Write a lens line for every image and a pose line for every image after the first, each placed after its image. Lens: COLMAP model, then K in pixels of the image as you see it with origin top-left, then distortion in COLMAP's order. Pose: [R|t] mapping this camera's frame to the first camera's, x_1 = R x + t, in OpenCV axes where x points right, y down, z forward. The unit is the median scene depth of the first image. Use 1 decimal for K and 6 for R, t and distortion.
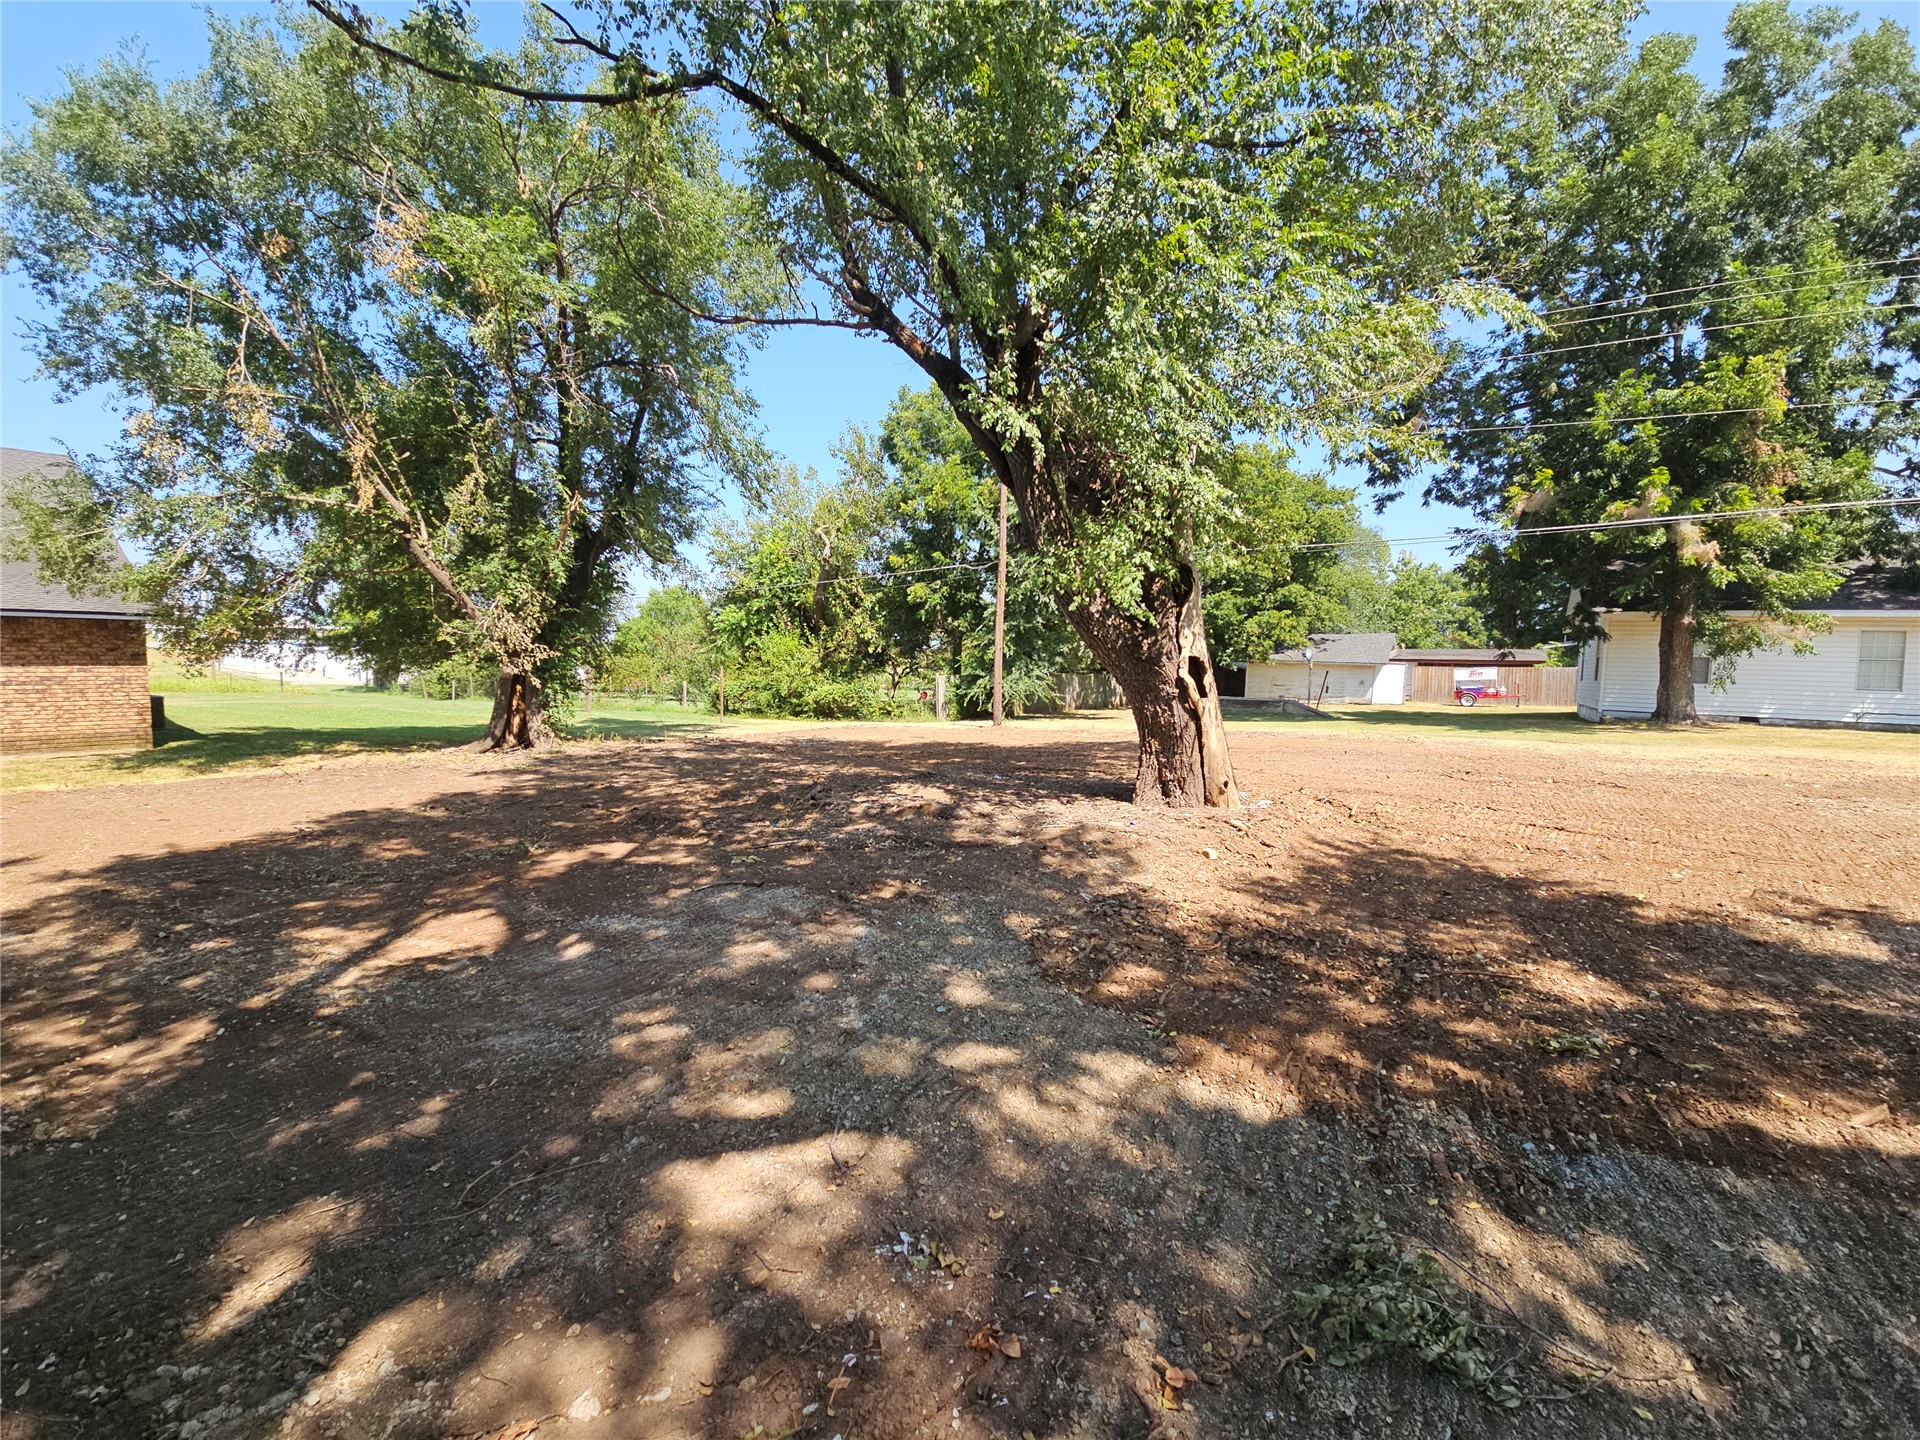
lens RADIAL K [[779.4, 0, 956.1], [0, 779.4, 715.4], [0, 0, 1]] dist [0.012590, -0.009397]
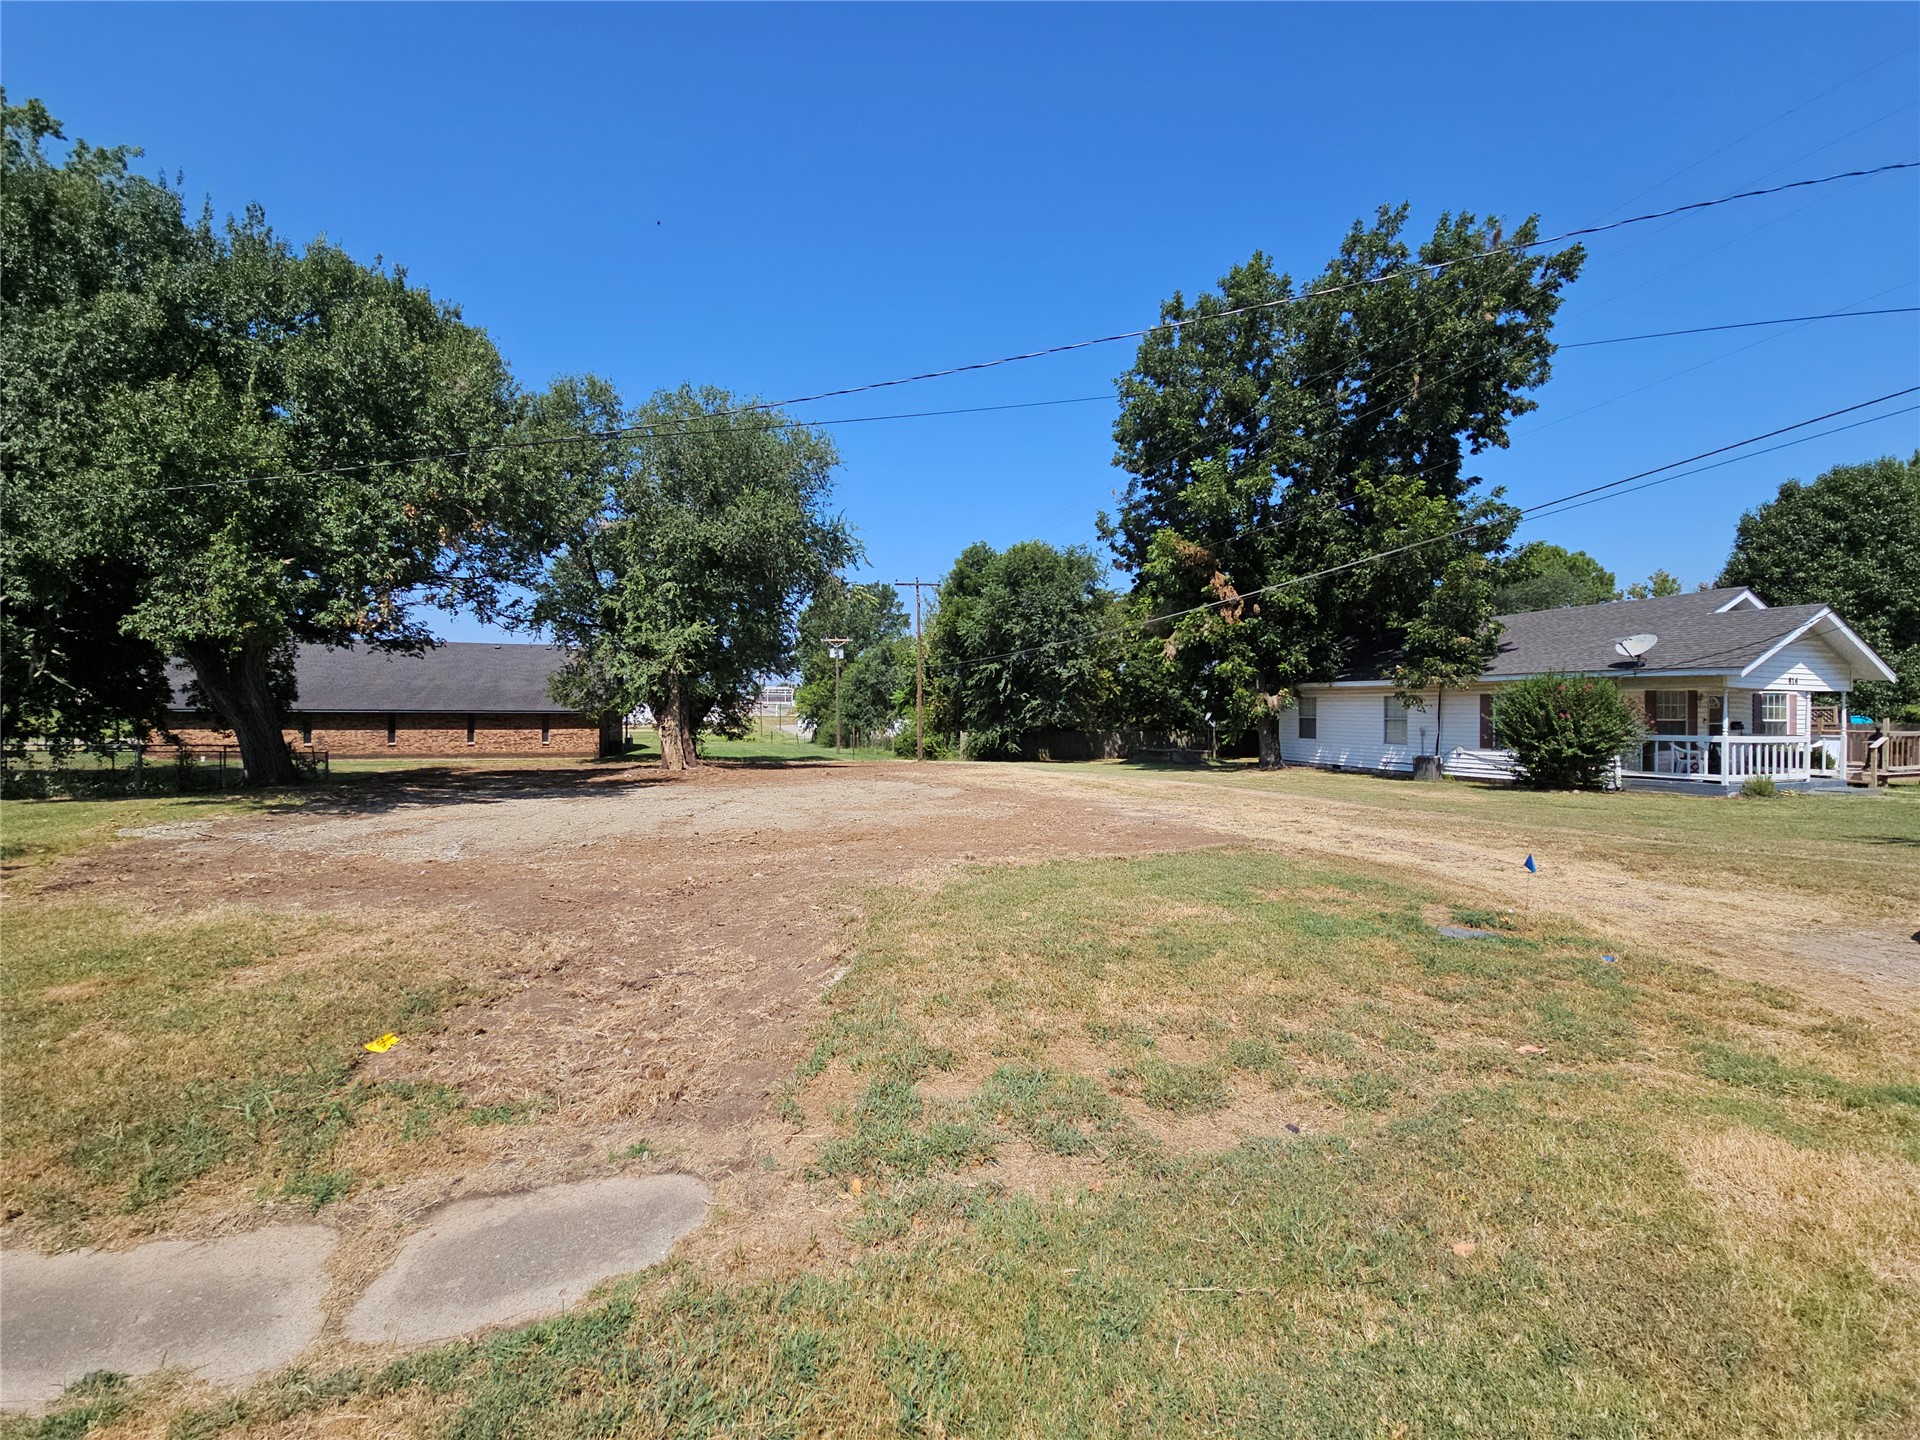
lens RADIAL K [[779.4, 0, 955.7], [0, 779.4, 716.0], [0, 0, 1]] dist [0.012590, -0.009397]
pose [[0.807410, -0.012351, -0.589862, 1.705452], [-0.030602, 0.997558, -0.062776, 0.029148], [0.589197, 0.068737, 0.805060, -0.530835]]
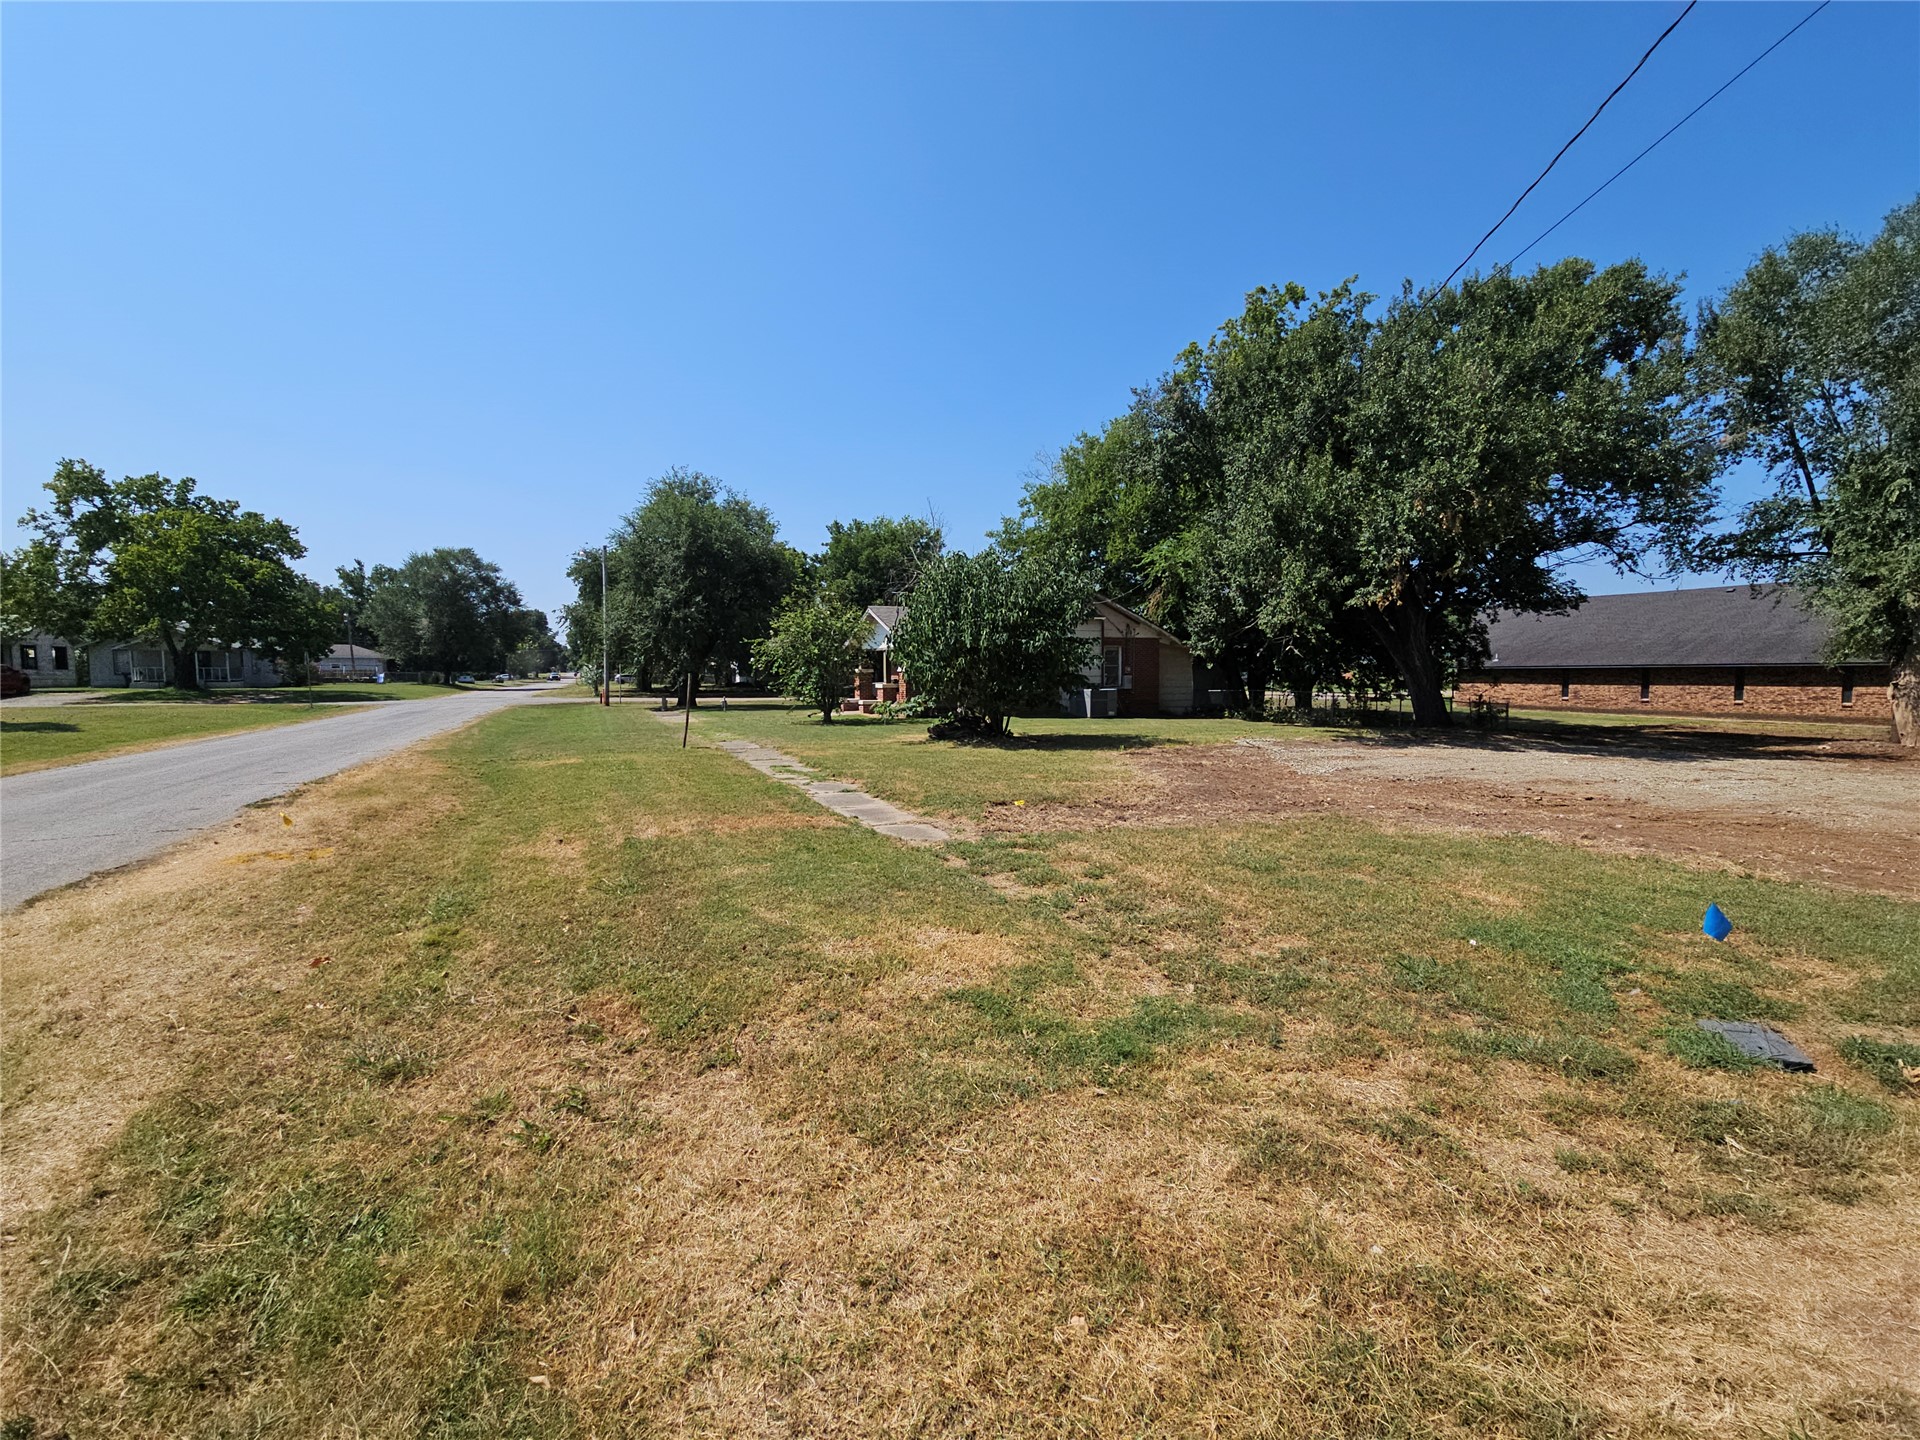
lens RADIAL K [[779.4, 0, 956.0], [0, 779.4, 716.6], [0, 0, 1]] dist [0.012590, -0.009397]
pose [[-0.503261, 0.034939, -0.863428, 1.968492], [-0.056990, 0.995665, 0.073508, 0.010145], [0.862253, 0.086200, -0.499088, -0.181270]]
